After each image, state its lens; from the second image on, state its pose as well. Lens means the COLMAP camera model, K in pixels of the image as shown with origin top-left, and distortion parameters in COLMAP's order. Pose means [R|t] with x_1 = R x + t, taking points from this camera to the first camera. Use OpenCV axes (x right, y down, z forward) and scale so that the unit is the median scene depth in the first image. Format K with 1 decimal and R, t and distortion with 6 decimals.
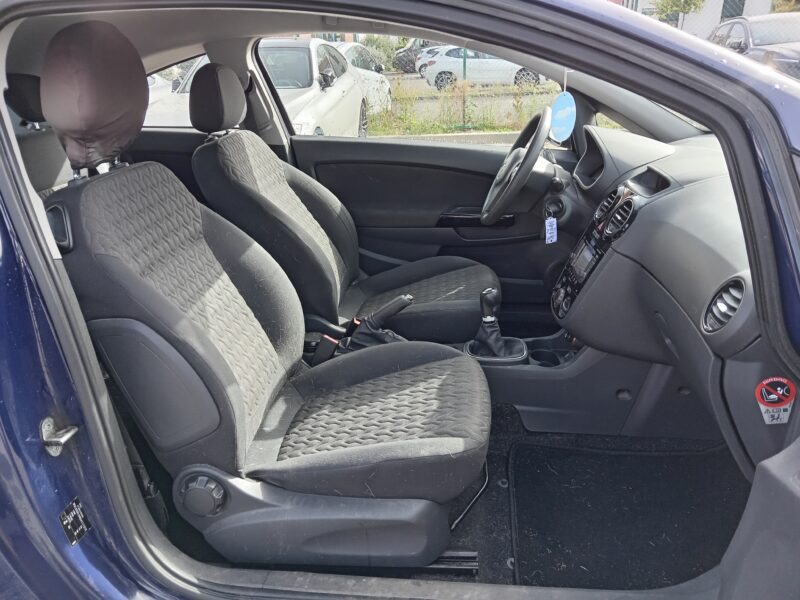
lens RADIAL K [[601.3, 0, 391.7], [0, 601.3, 301.0], [0, 0, 1]] dist [-0.000725, -0.008590]
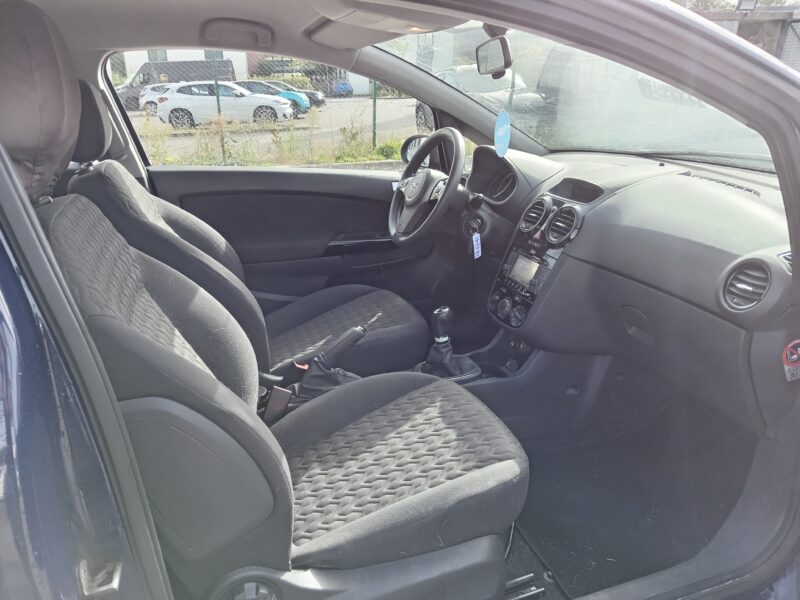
lens RADIAL K [[601.3, 0, 391.7], [0, 601.3, 301.0], [0, 0, 1]] dist [-0.000725, -0.008590]
pose [[0.905878, -0.119886, 0.406217, -0.298107], [0.143709, 0.989208, -0.028534, -0.015388], [-0.398413, 0.084226, 0.913331, 0.130335]]
